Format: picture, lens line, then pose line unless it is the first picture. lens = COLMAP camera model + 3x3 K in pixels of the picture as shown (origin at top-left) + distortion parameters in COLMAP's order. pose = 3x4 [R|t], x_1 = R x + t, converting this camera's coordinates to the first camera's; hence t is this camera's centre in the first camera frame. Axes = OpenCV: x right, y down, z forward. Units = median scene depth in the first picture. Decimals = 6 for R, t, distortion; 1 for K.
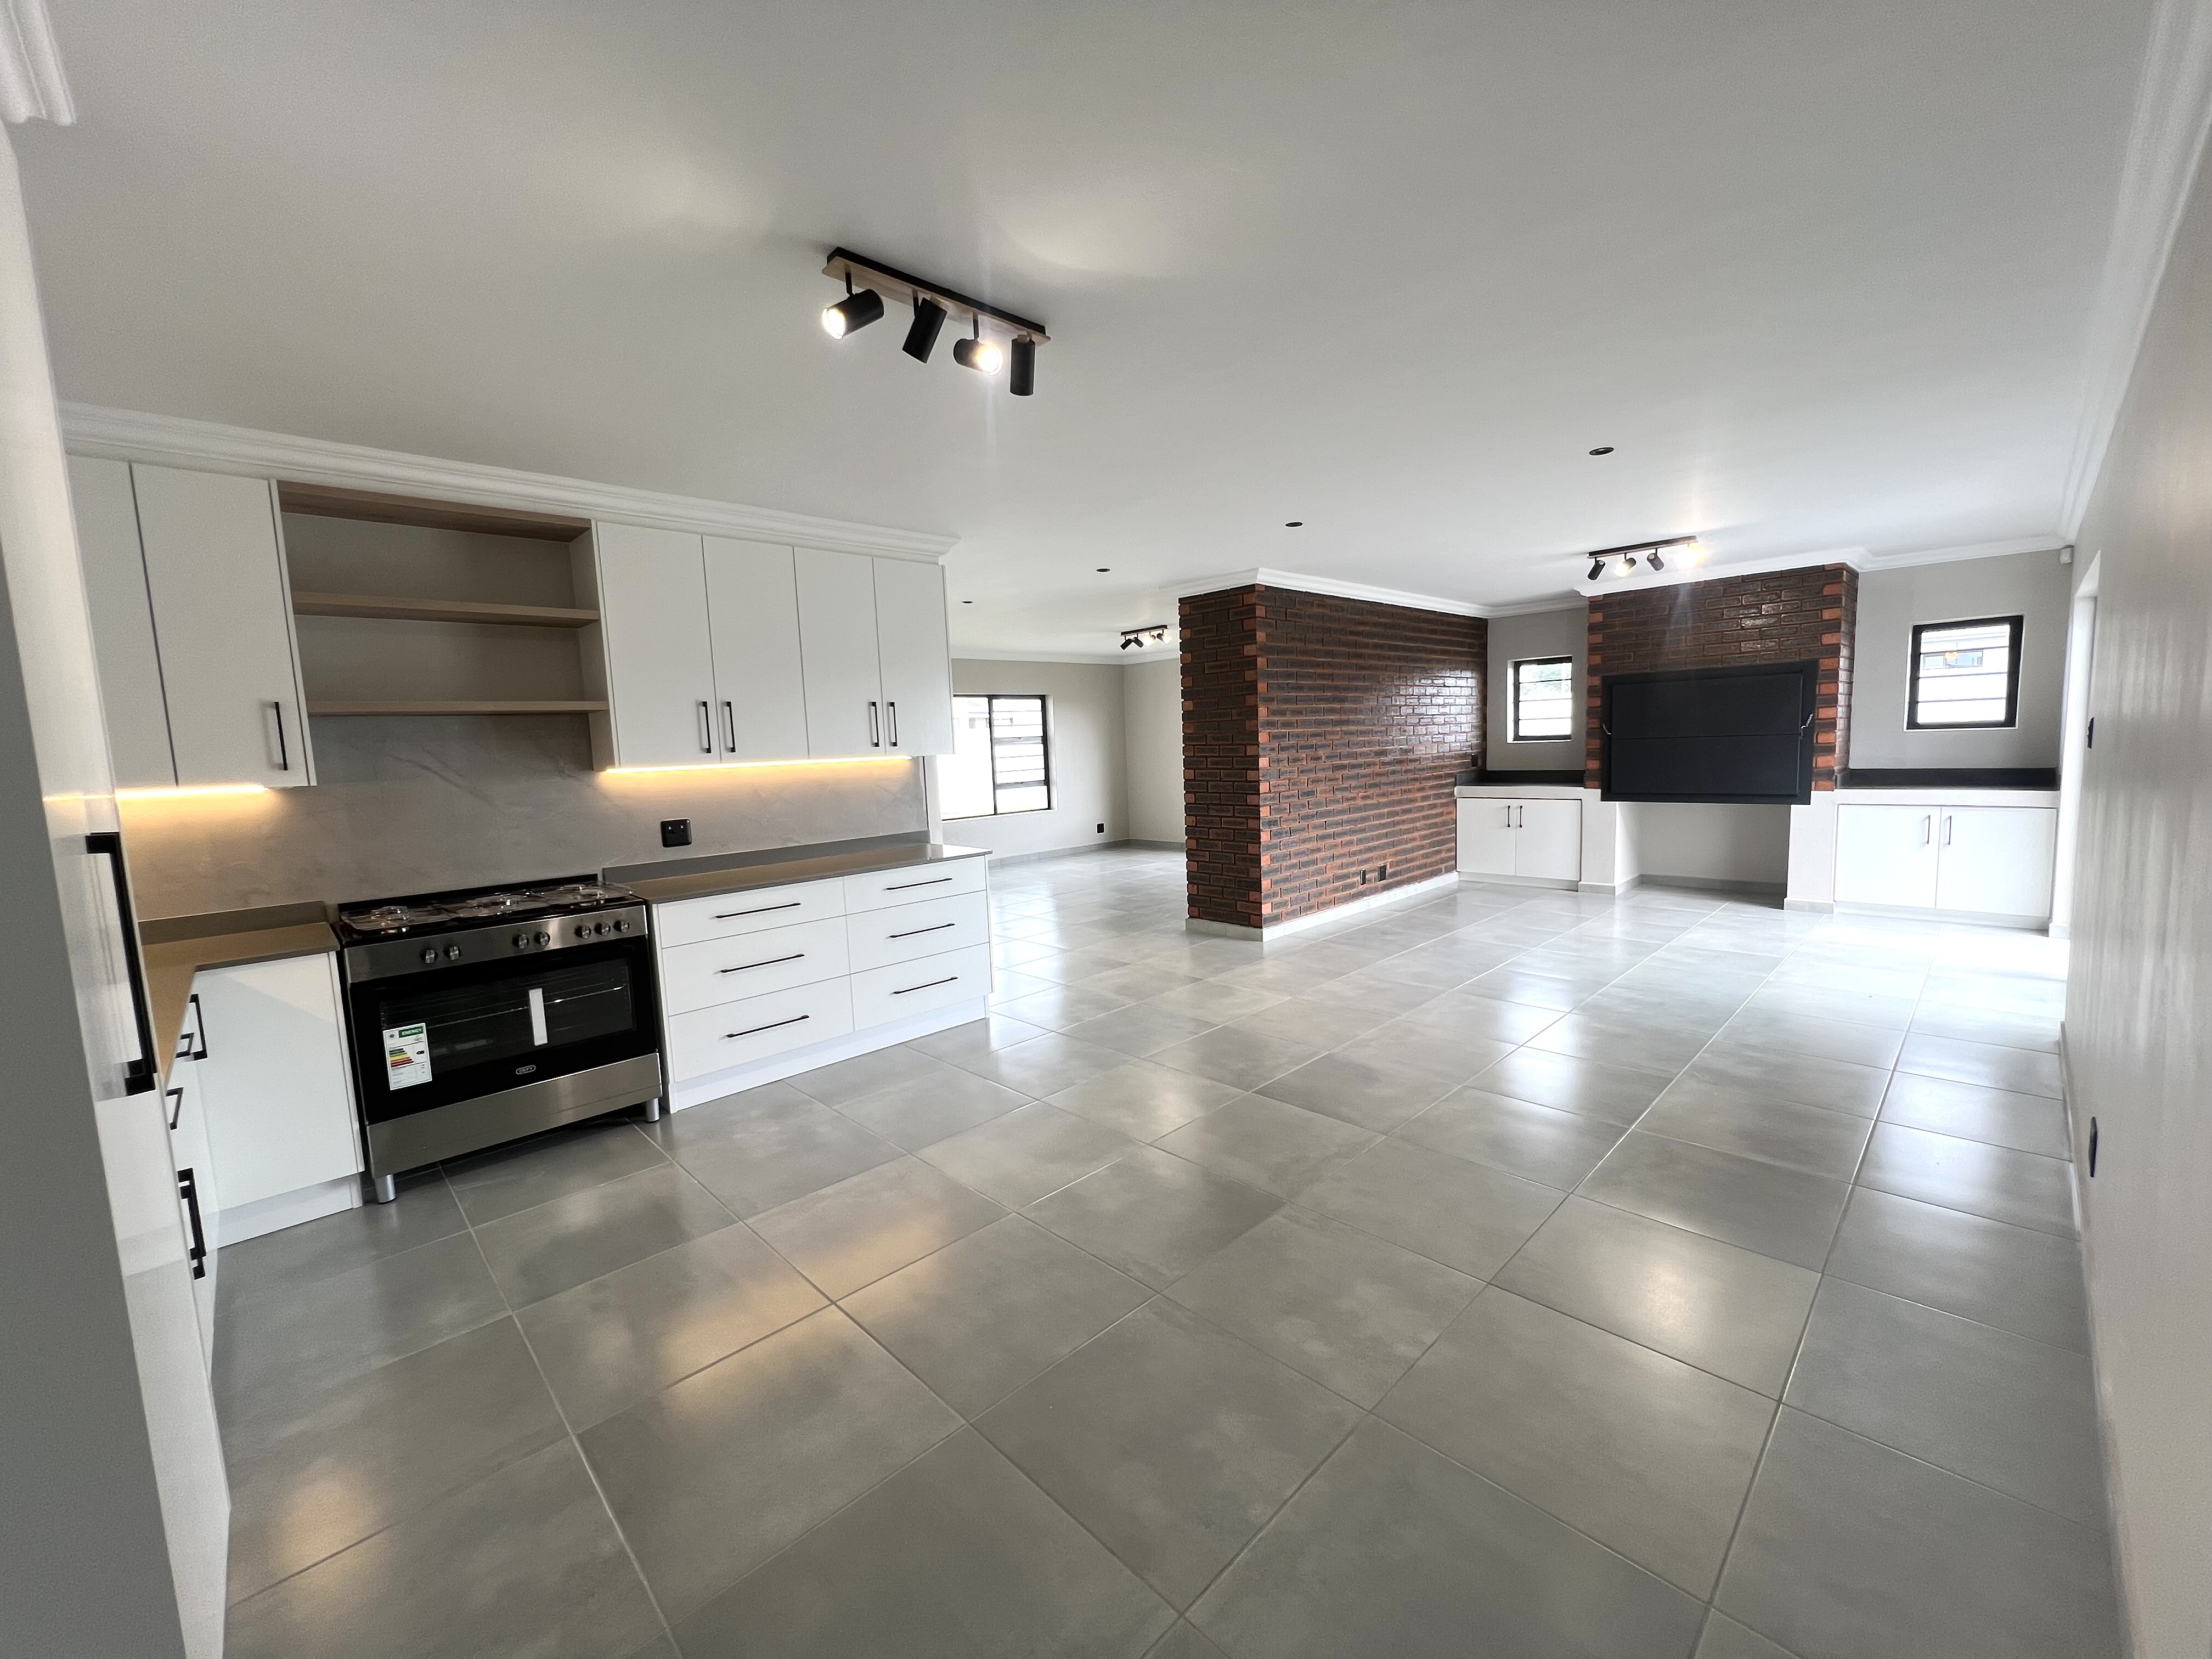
lens RADIAL K [[878.2, 0, 1106.8], [0, 878.2, 825.1], [0, 0, 1]] dist [-0.000436, -0.000474]
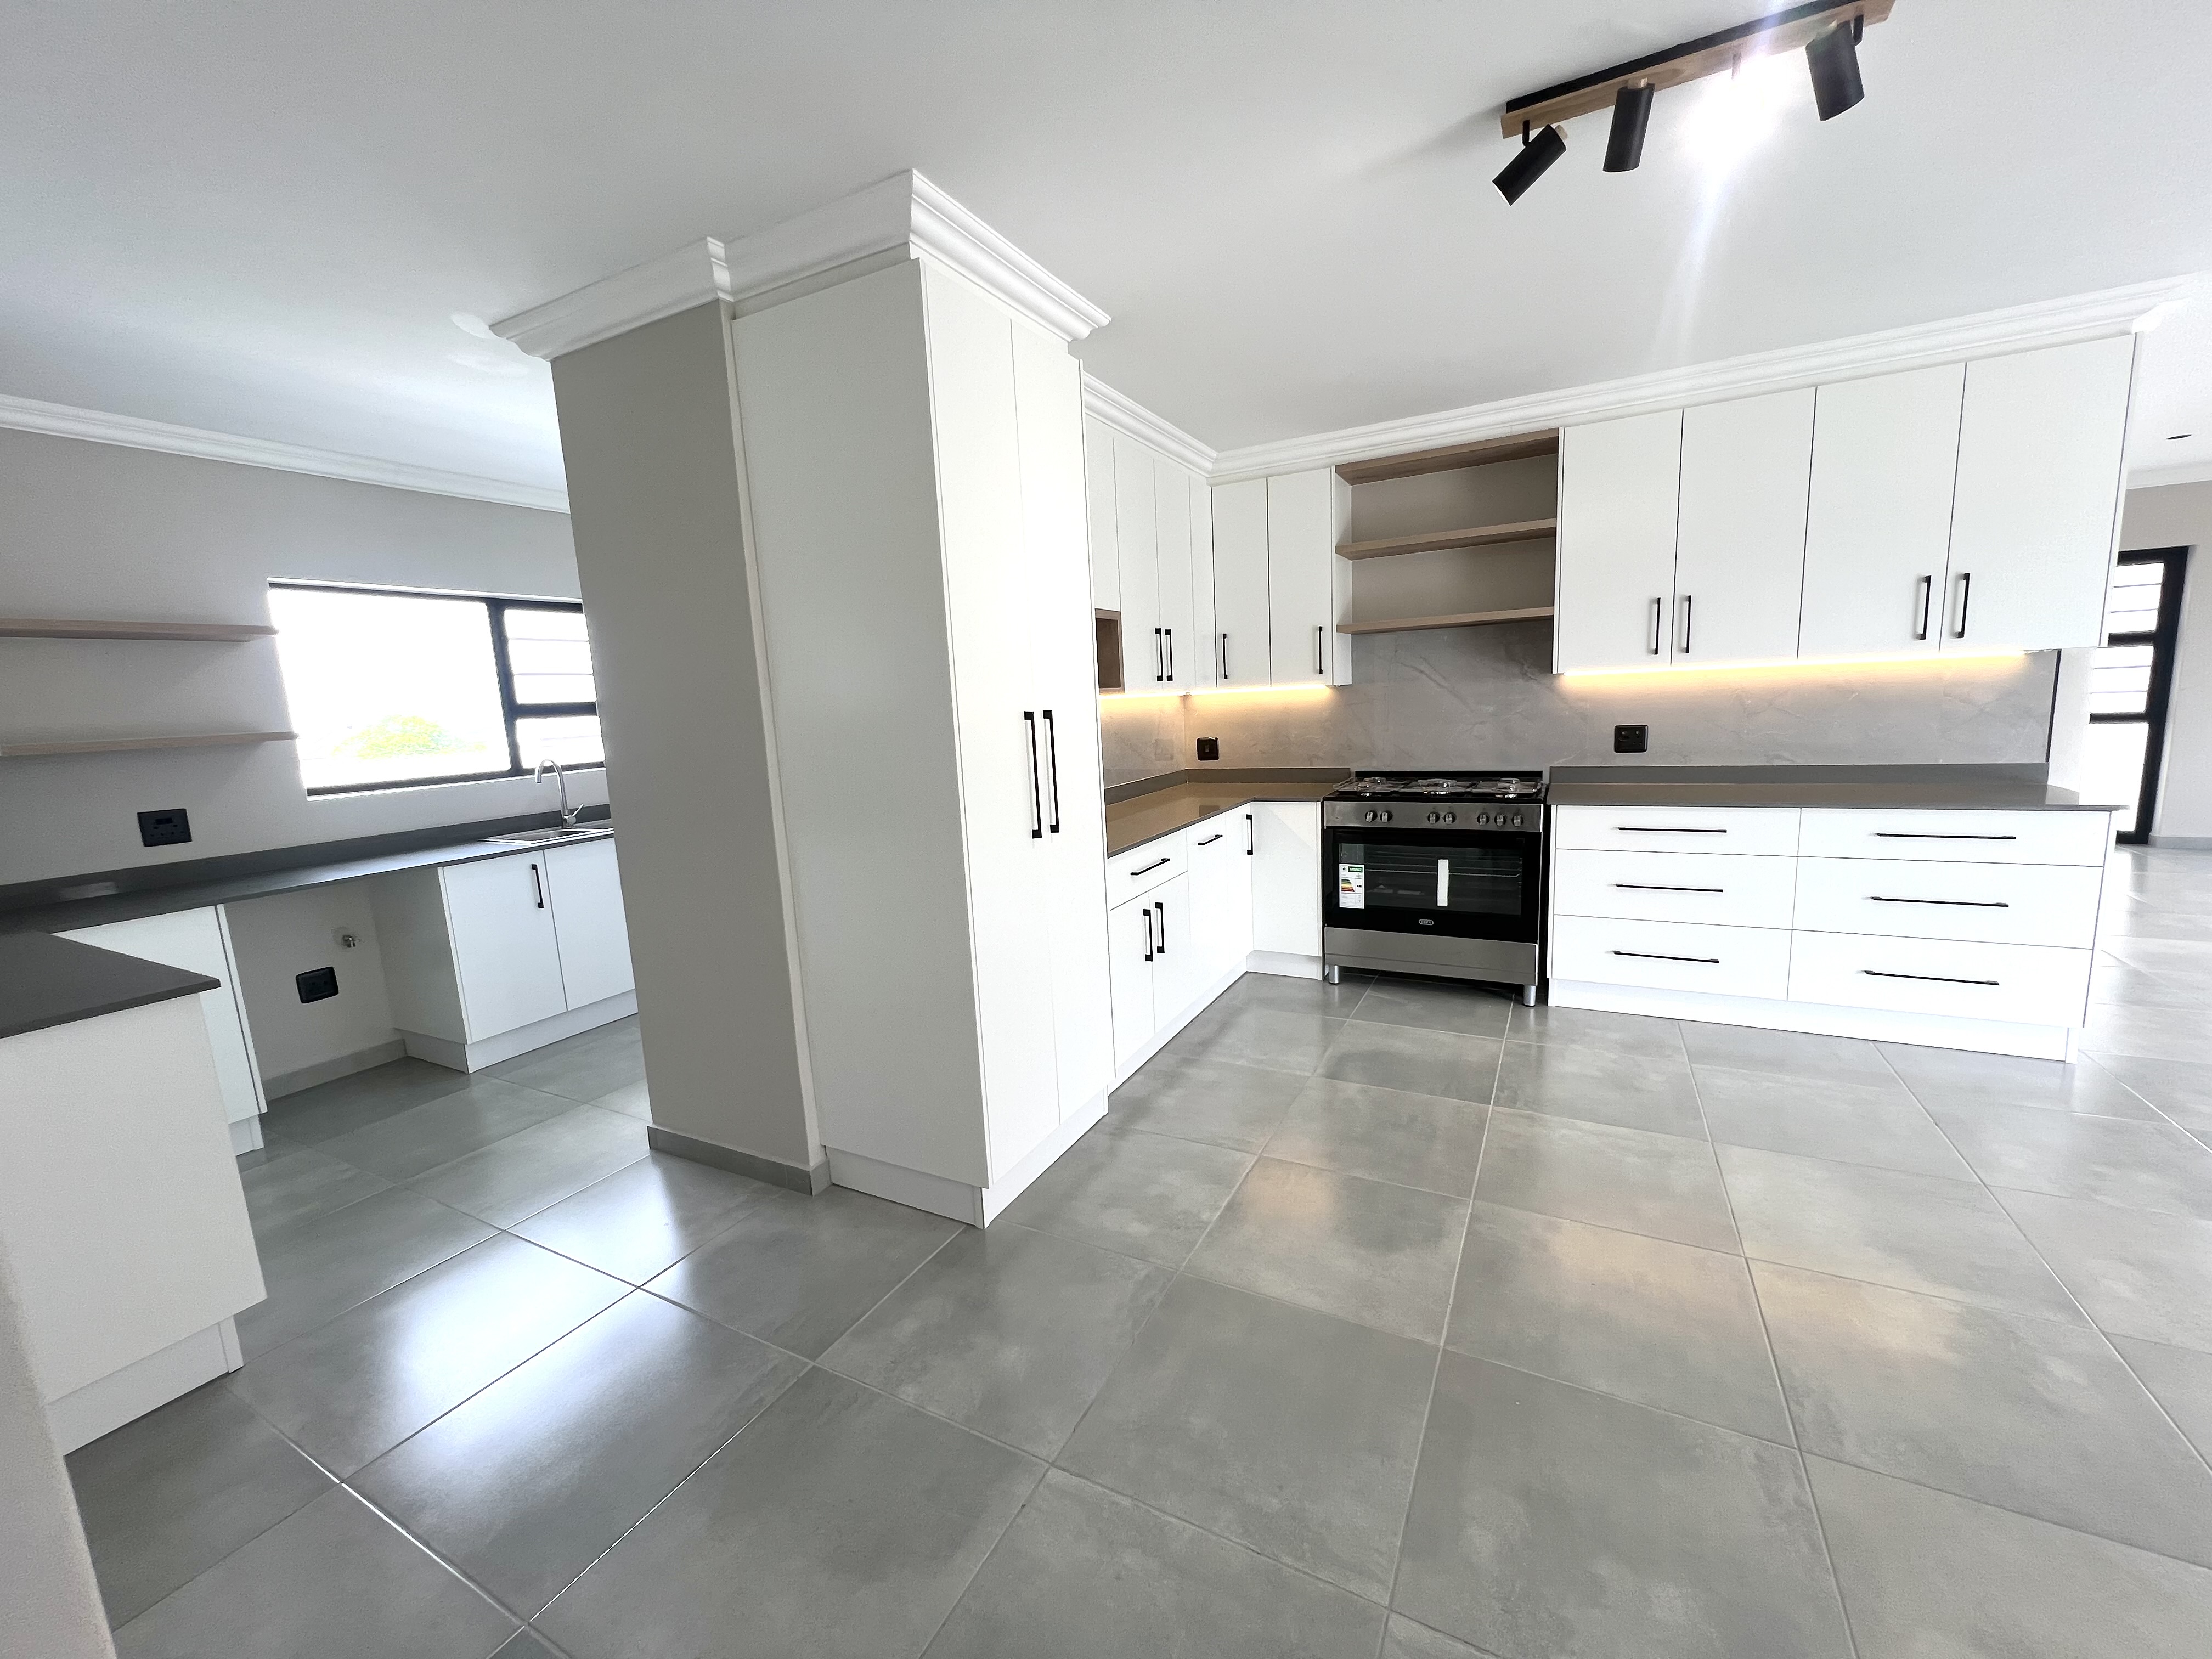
lens RADIAL K [[878.2, 0, 1106.8], [0, 878.2, 825.1], [0, 0, 1]] dist [-0.000436, -0.000474]
pose [[0.314797, 0.164609, -0.934776, 0.350864], [-0.051921, 0.986359, 0.156207, -0.025195], [0.947738, -0.000639, 0.319050, 0.203336]]
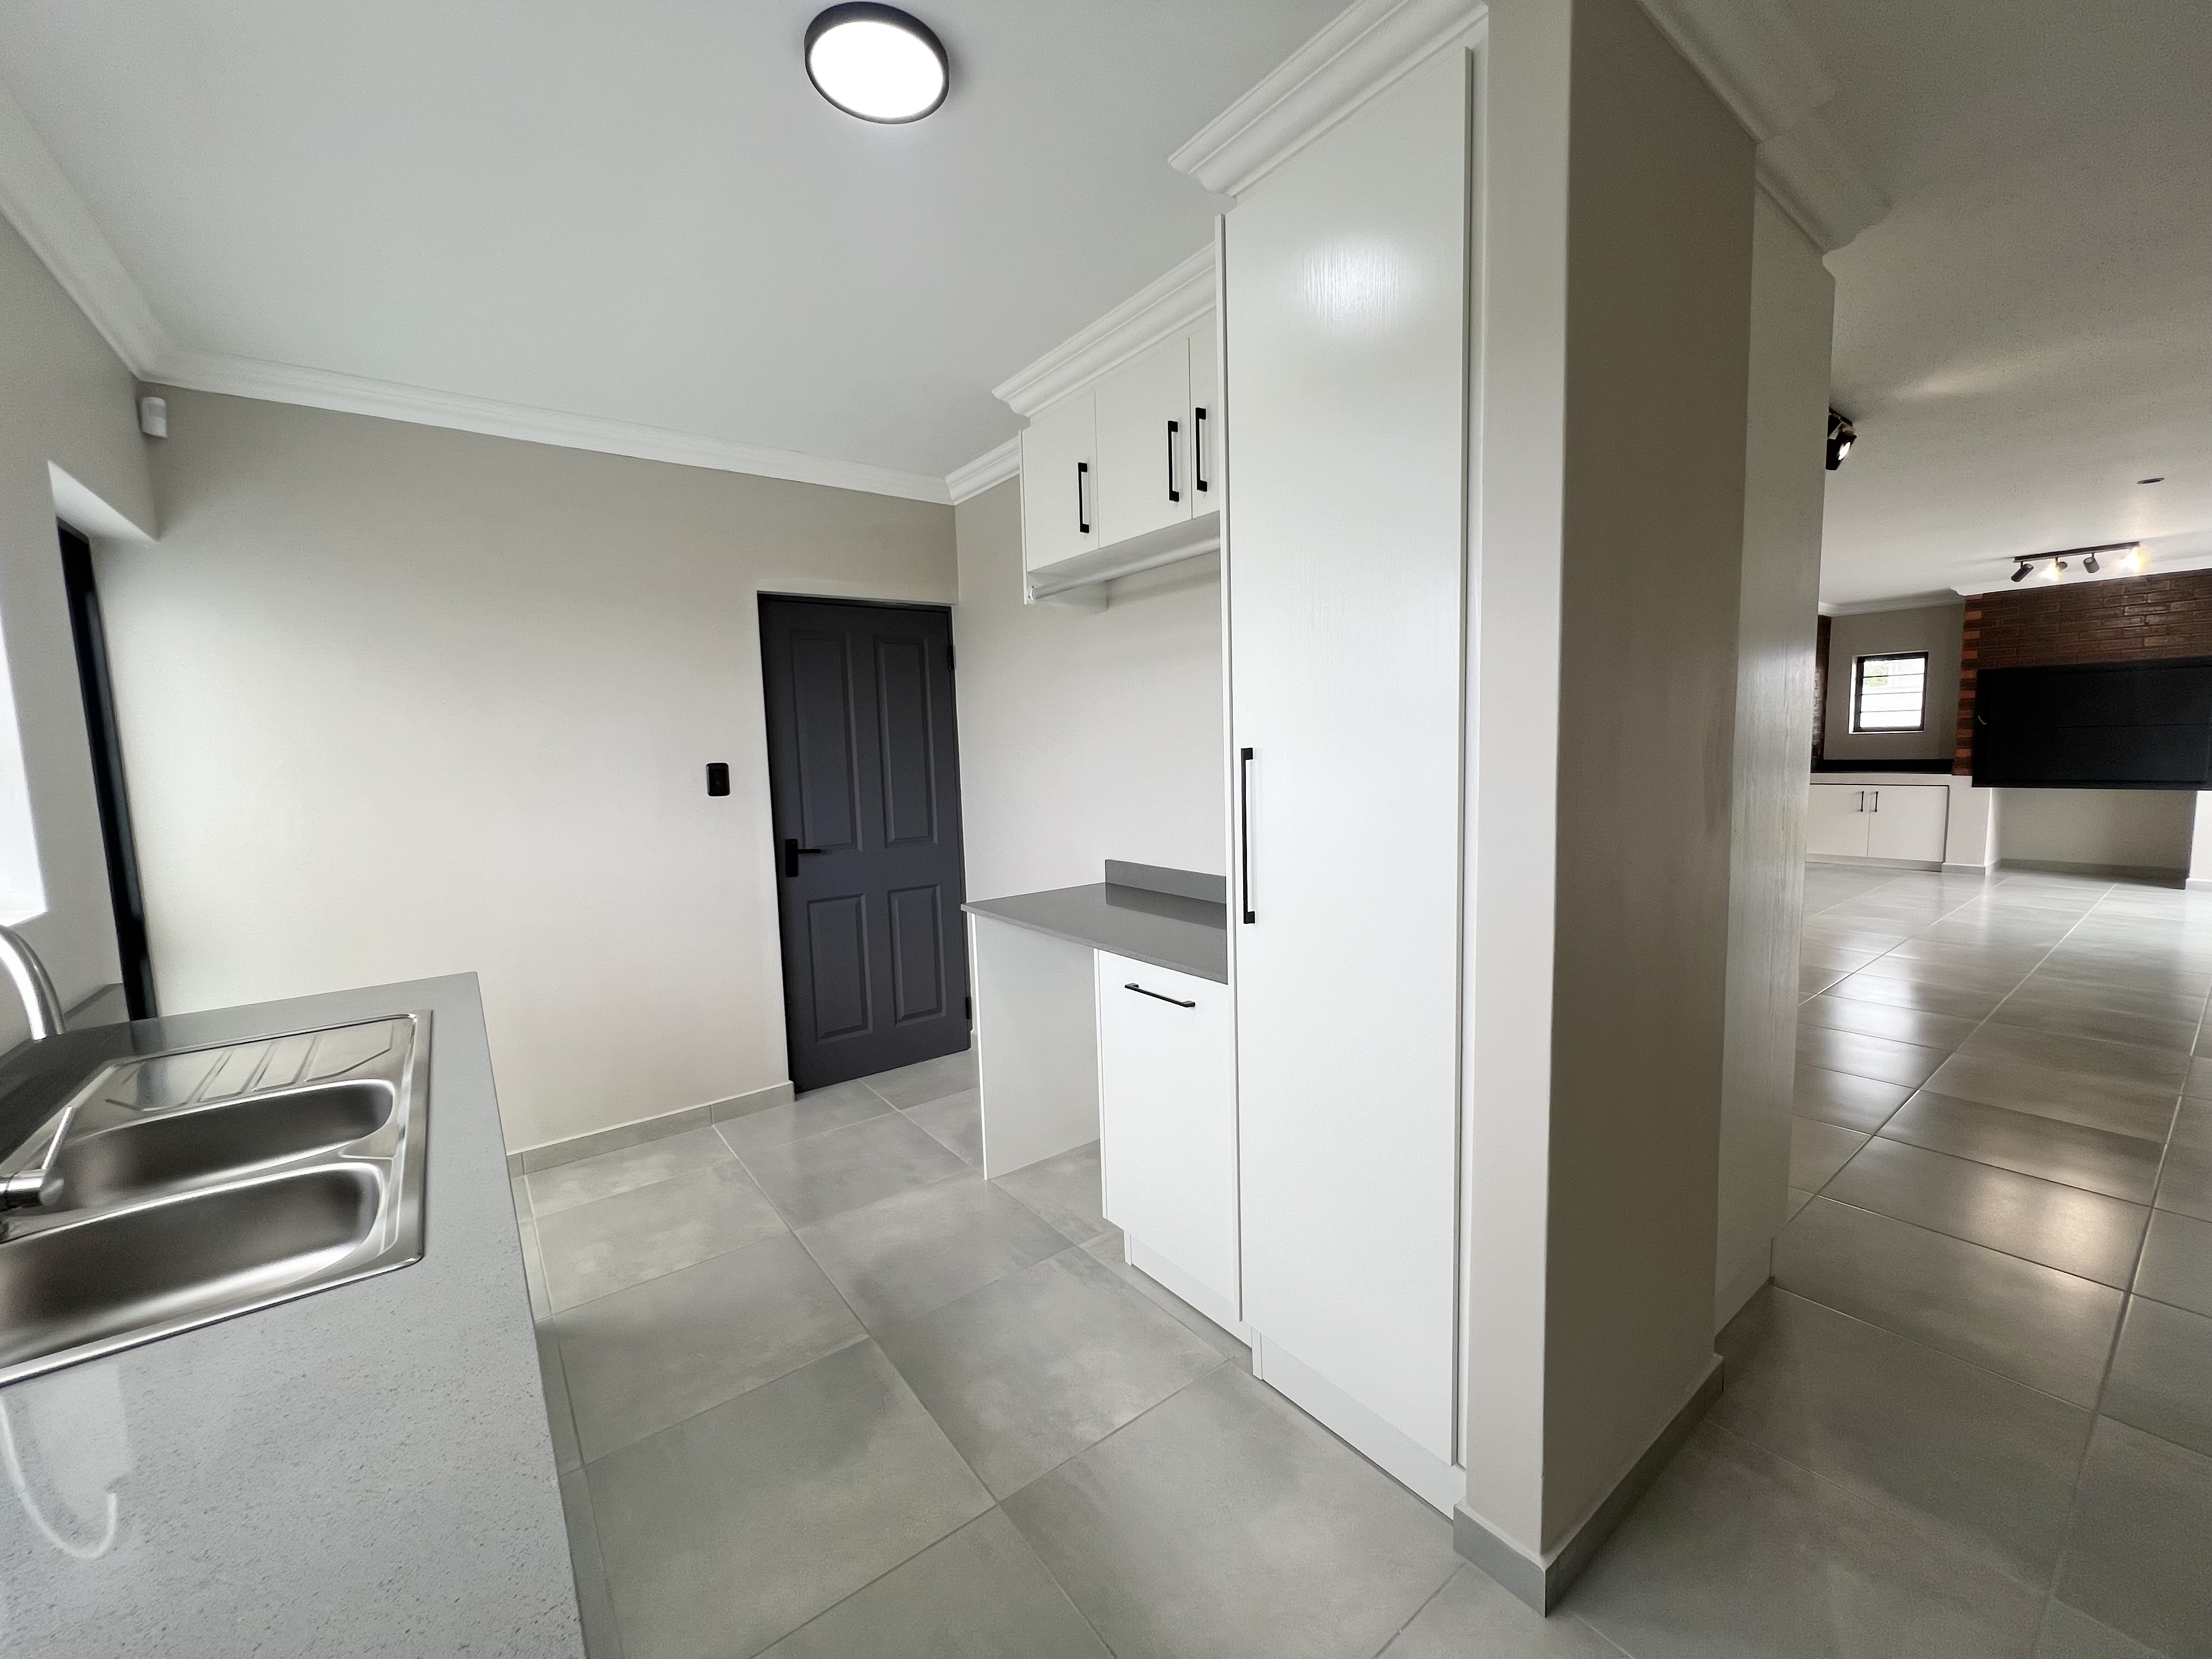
lens RADIAL K [[878.2, 0, 1106.8], [0, 878.2, 825.1], [0, 0, 1]] dist [-0.000436, -0.000474]
pose [[0.993272, 0.018669, -0.114289, -0.287280], [-0.018741, 0.999824, 0.000446, 0.030563], [0.114277, 0.001699, 0.993447, -0.145018]]
